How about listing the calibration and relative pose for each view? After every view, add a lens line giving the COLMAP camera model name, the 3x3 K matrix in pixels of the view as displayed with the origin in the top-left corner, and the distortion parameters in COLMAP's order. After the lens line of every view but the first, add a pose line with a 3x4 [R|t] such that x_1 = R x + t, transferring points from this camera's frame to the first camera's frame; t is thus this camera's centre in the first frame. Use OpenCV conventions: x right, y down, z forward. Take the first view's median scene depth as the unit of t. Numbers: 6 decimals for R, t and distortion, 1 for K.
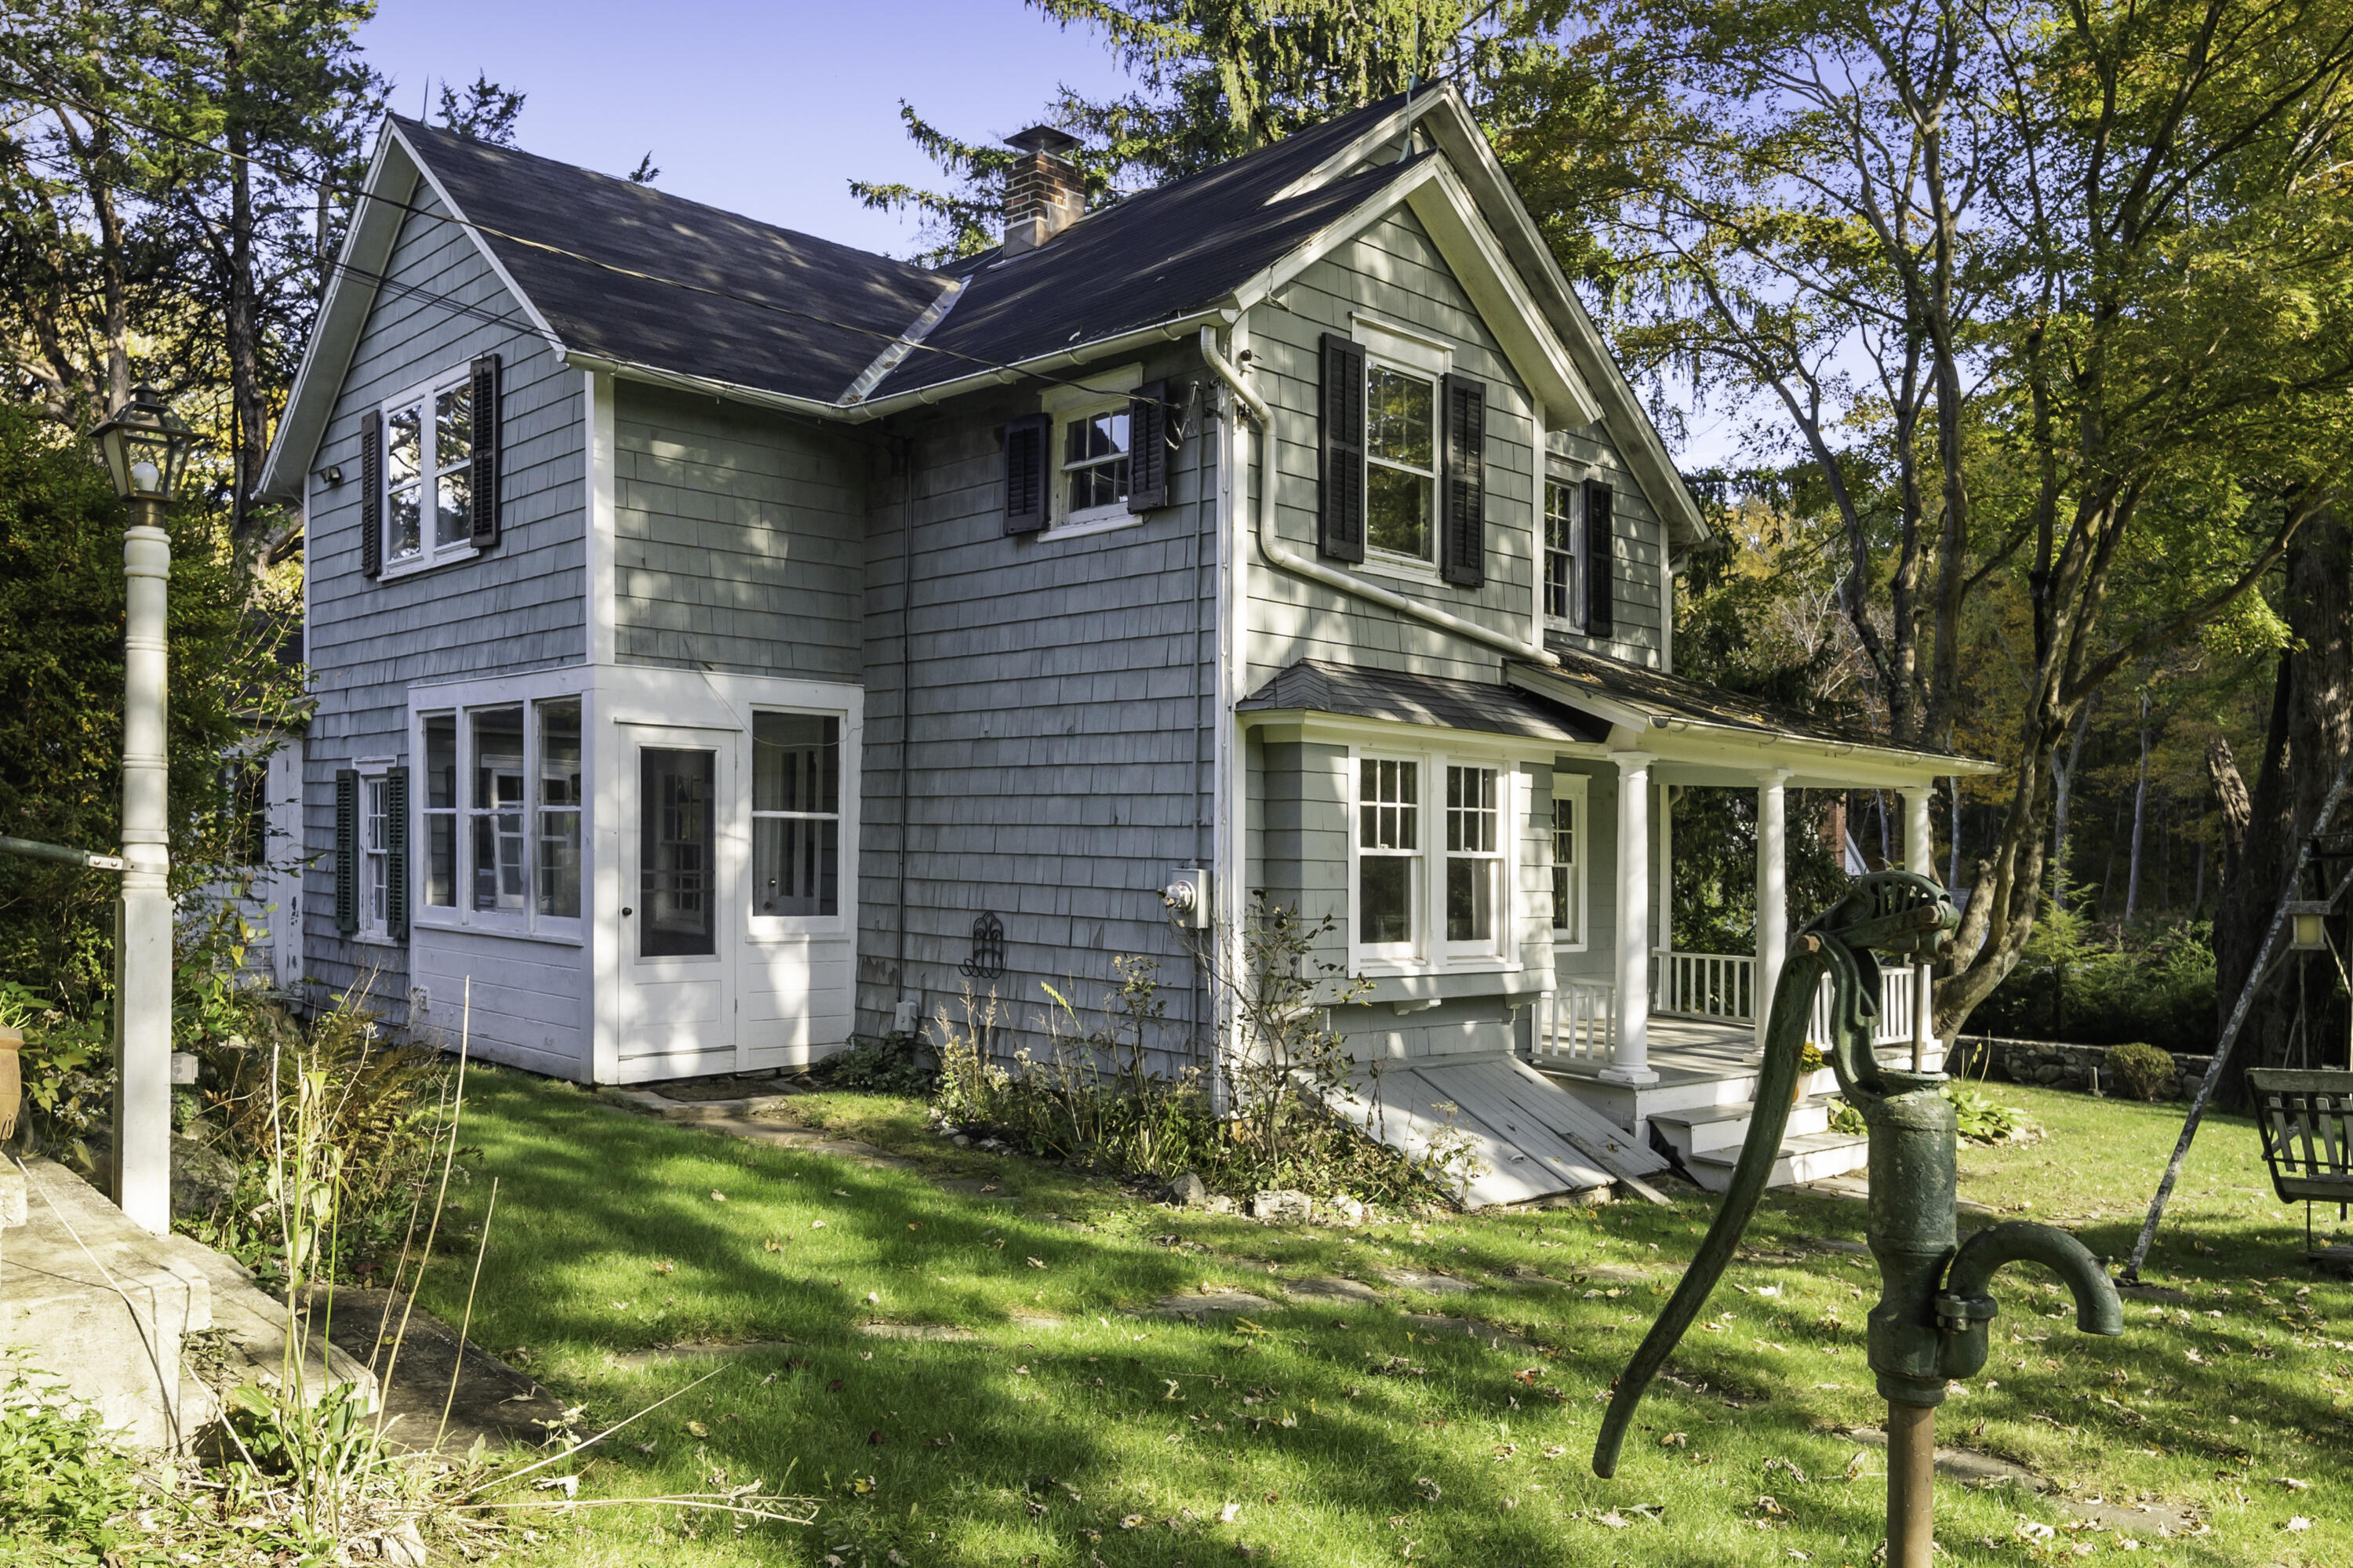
lens RADIAL K [[1759.1, 0, 1173.3], [0, 1759.1, 875.5], [0, 0, 1]] dist [-0.001521, 0.000840]
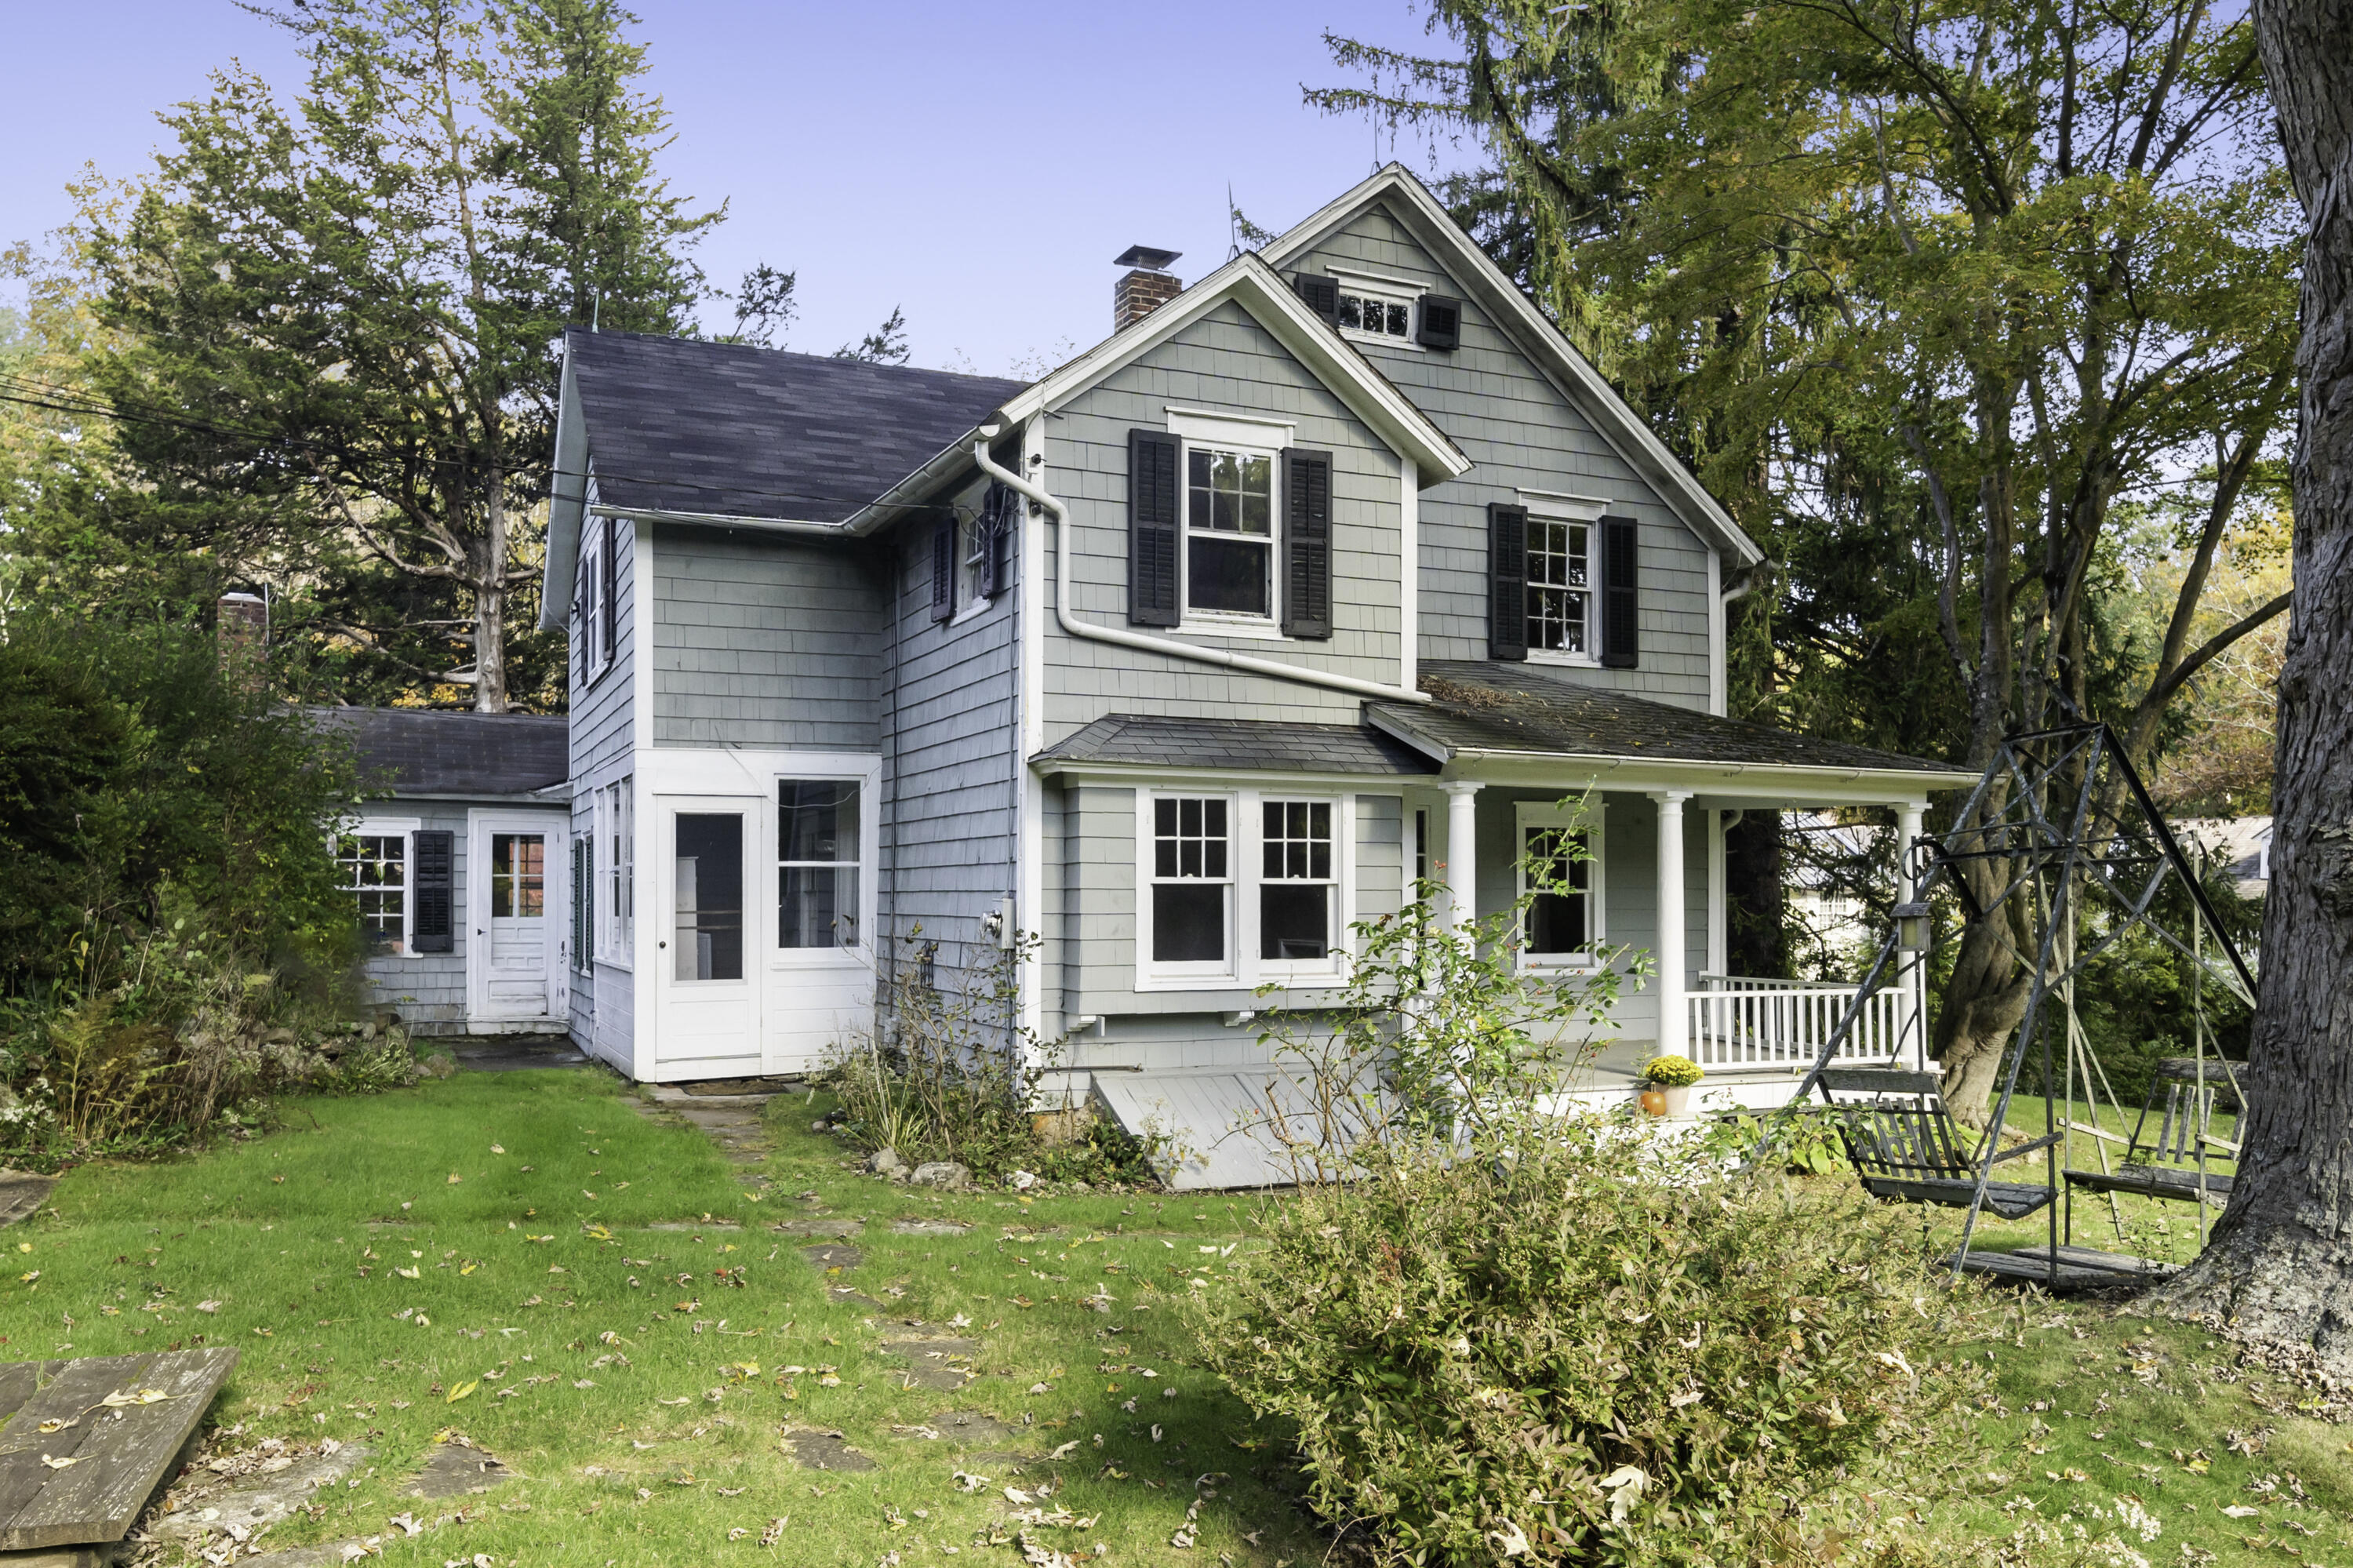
lens RADIAL K [[1743.3, 0, 1173.2], [0, 1743.3, 901.8], [0, 0, 1]] dist [0.003795, 0.000617]
pose [[0.943953, -0.022751, -0.329295, 0.451640], [0.017635, 0.999673, -0.018514, 0.019888], [0.329609, 0.011670, 0.944045, -0.056446]]
